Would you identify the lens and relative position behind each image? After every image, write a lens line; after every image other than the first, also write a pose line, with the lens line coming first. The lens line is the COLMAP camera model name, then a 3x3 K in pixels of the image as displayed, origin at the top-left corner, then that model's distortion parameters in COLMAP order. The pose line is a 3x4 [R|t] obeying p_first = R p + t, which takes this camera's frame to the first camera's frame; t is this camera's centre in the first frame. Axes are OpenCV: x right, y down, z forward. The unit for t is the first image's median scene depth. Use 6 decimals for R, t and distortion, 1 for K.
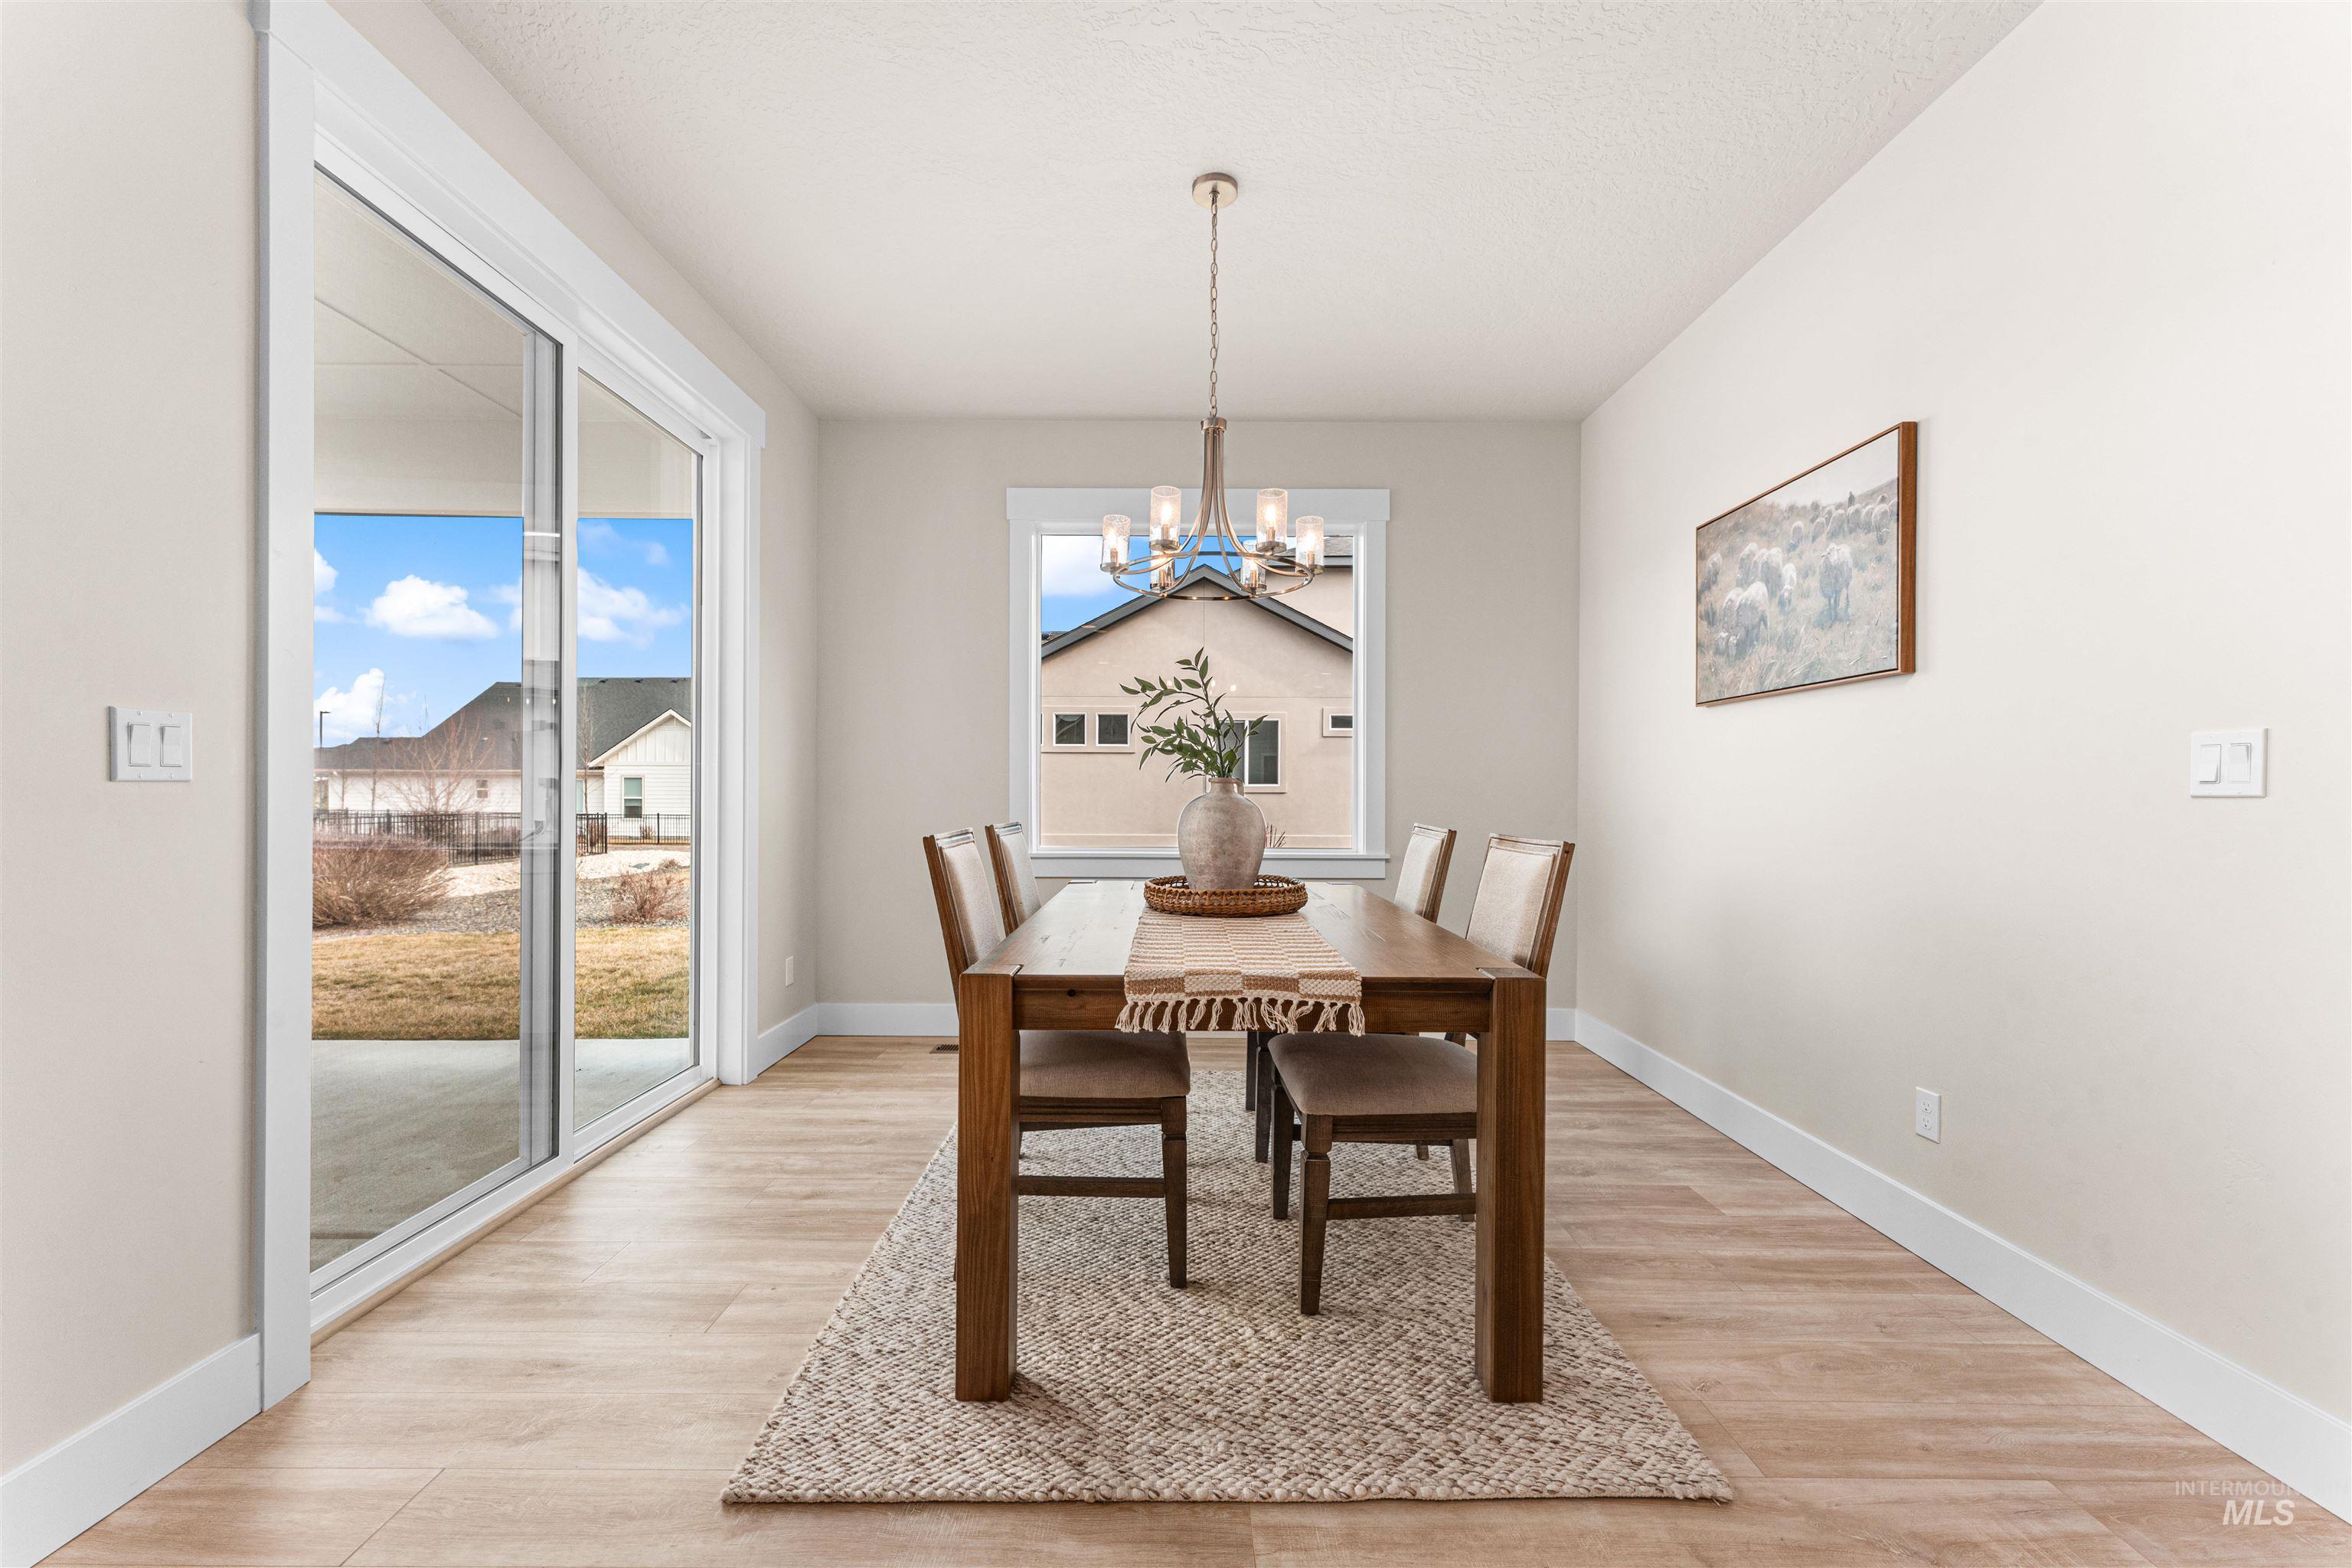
lens RADIAL K [[950.9, 0, 1177.9], [0, 950.9, 803.2], [0, 0, 1]] dist [0.001197, -0.000022]
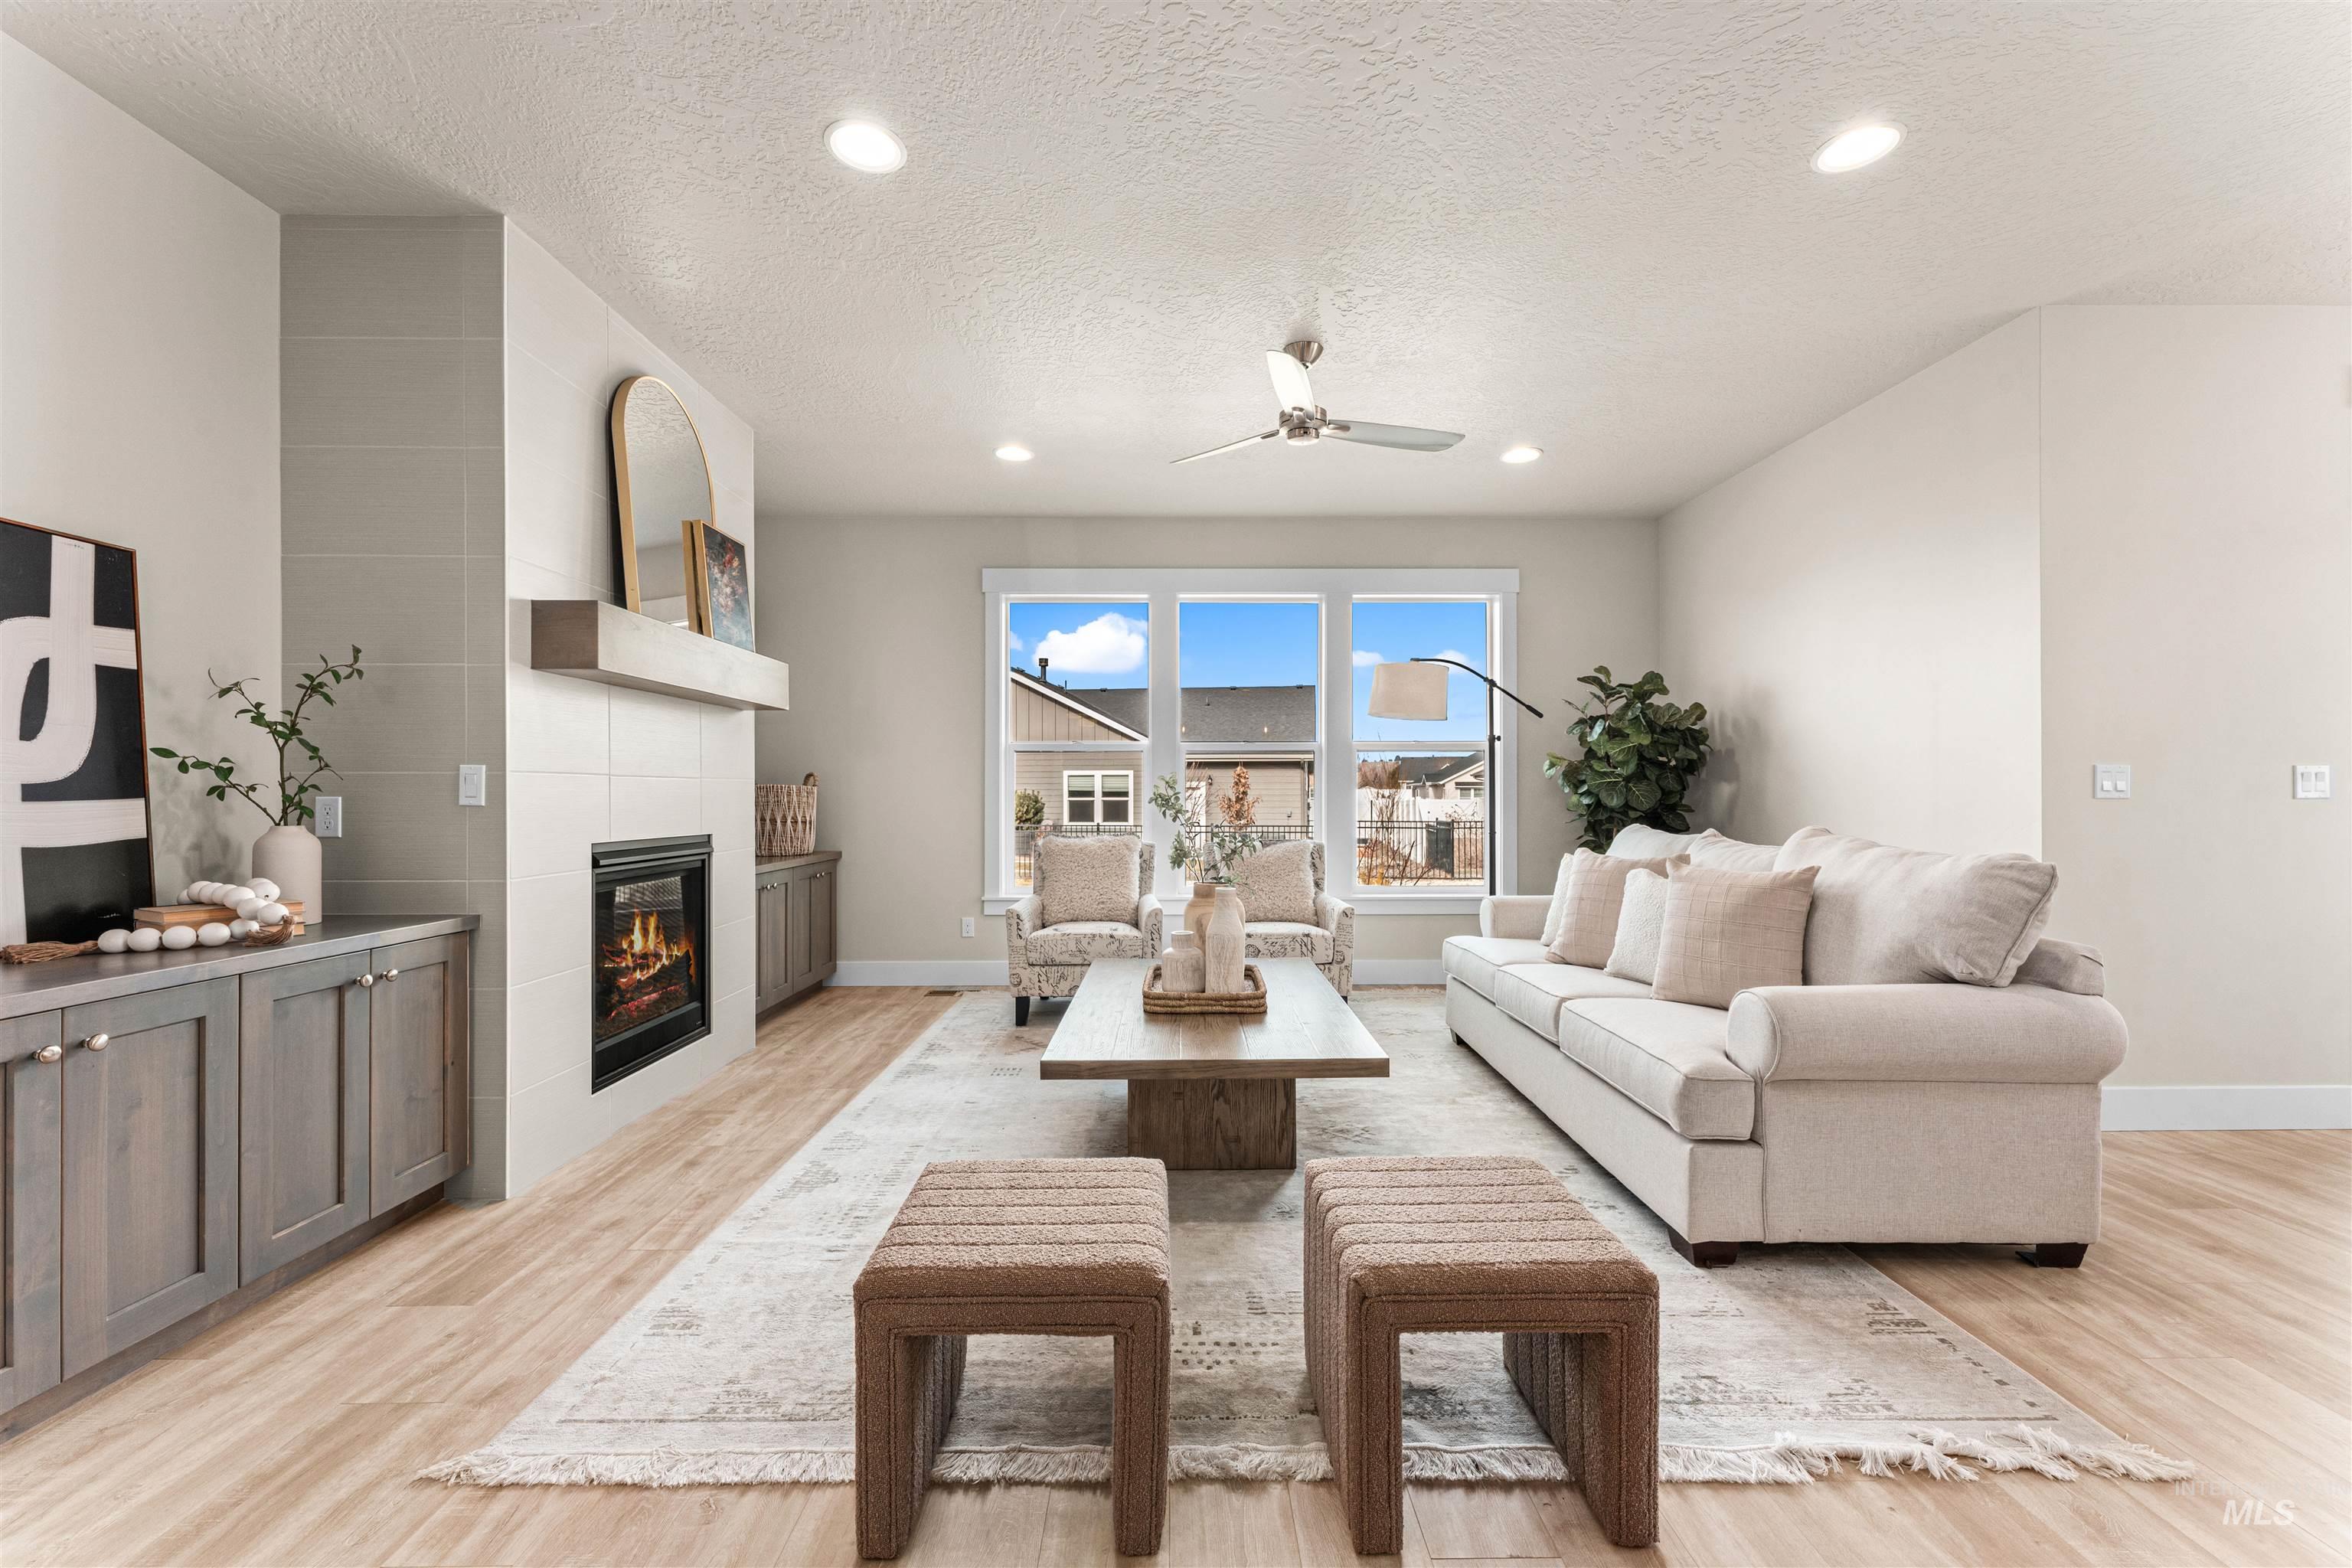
lens RADIAL K [[950.9, 0, 1182.9], [0, 950.9, 791.2], [0, 0, 1]] dist [0.001197, -0.000022]
pose [[0.008820, -0.008267, -0.999927, 0.775594], [-0.008552, 0.999929, -0.008342, -0.000127], [0.999925, 0.008625, 0.008749, -1.161778]]
